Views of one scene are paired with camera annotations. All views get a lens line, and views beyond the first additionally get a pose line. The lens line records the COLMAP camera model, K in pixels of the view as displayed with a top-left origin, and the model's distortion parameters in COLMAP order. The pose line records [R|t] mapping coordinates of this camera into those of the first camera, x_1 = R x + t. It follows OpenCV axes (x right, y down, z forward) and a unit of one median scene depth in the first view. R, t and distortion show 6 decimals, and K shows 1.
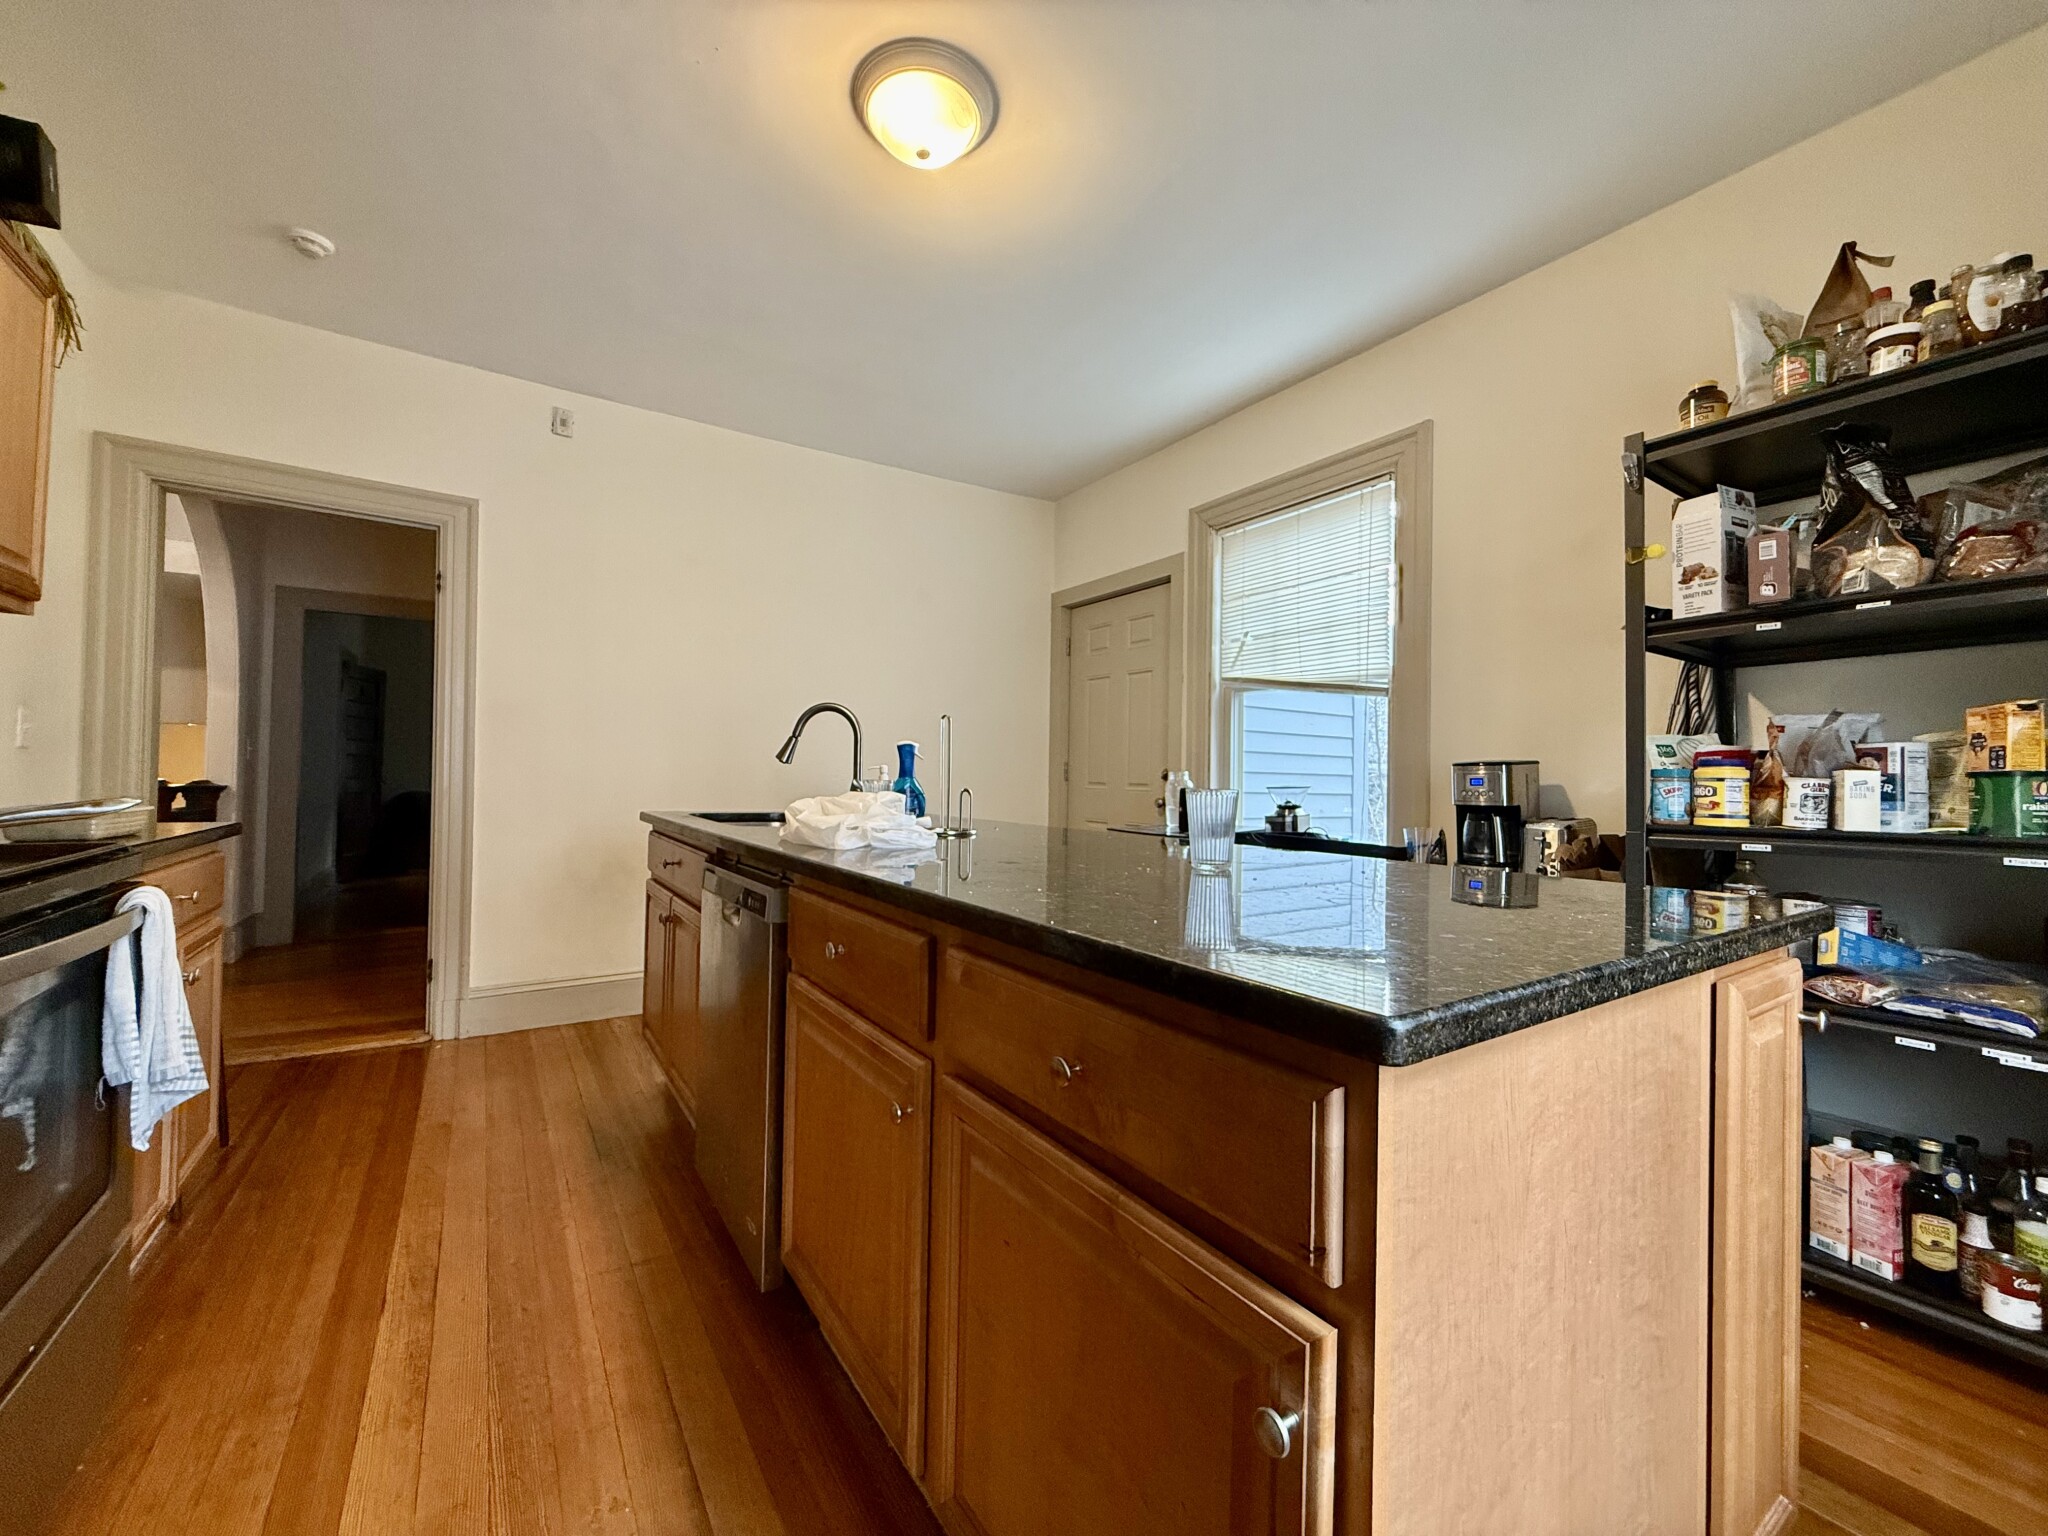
lens RADIAL K [[812.4, 0, 1024.7], [0, 812.4, 770.1], [0, 0, 1]] dist [0.002592, 0.000395]
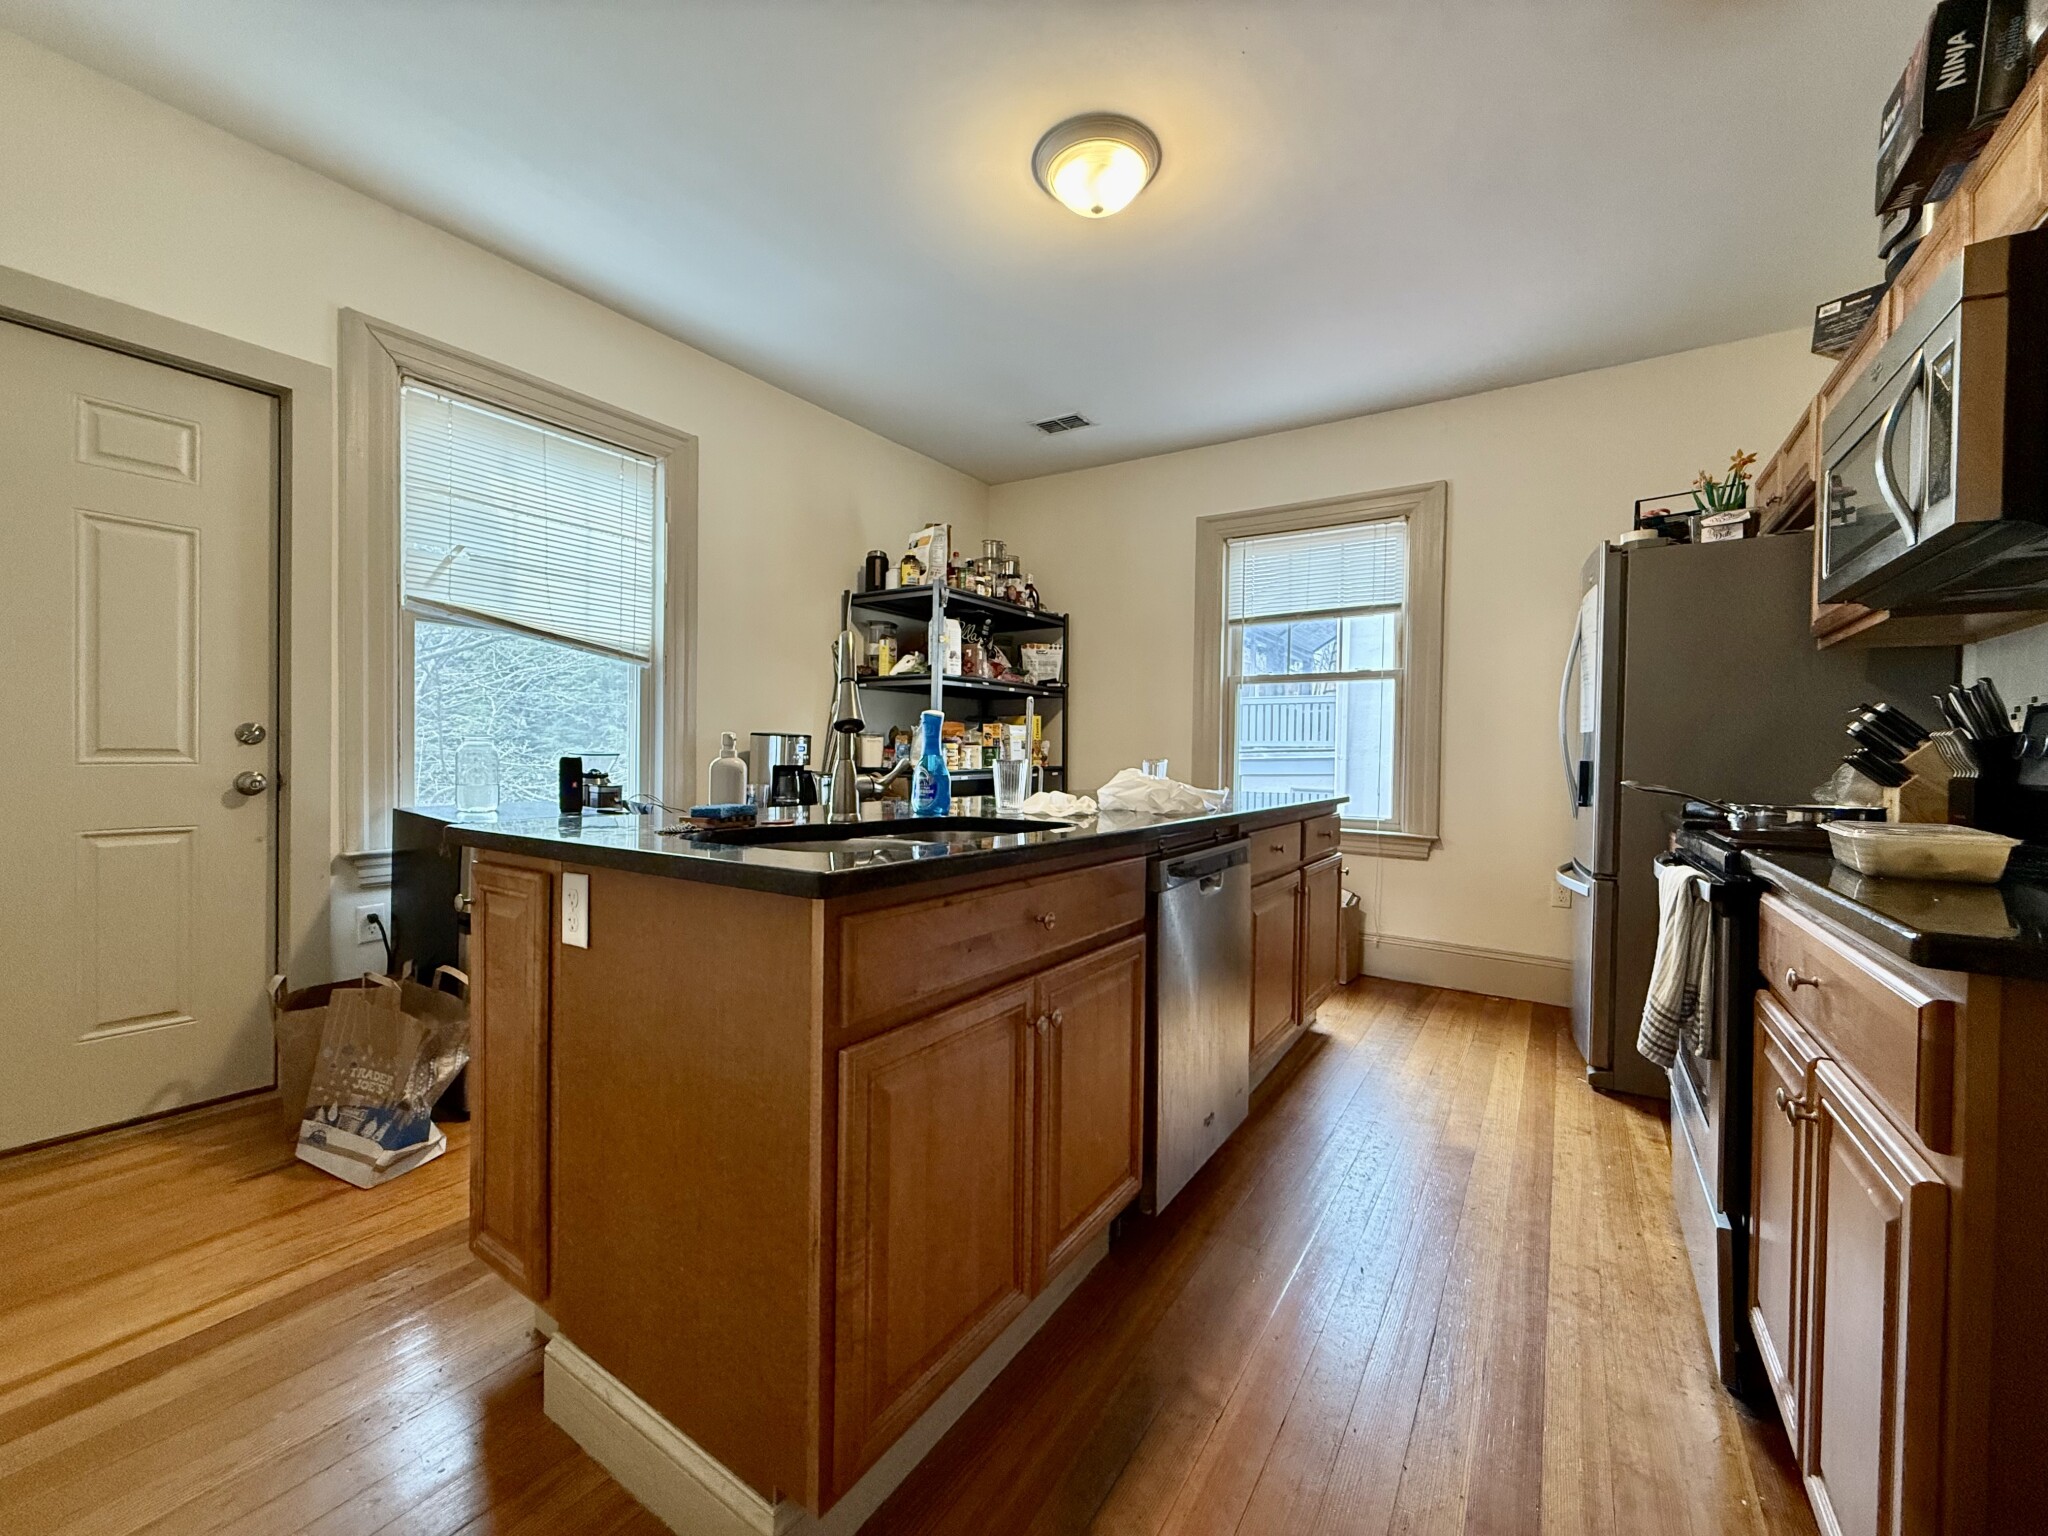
lens RADIAL K [[812.4, 0, 1029.2], [0, 812.4, 766.2], [0, 0, 1]] dist [0.002592, 0.000395]
pose [[-0.384576, -0.027592, 0.922681, -0.676265], [-0.023166, 0.999527, 0.020235, 0.004740], [-0.922802, -0.013593, -0.385034, 0.875940]]
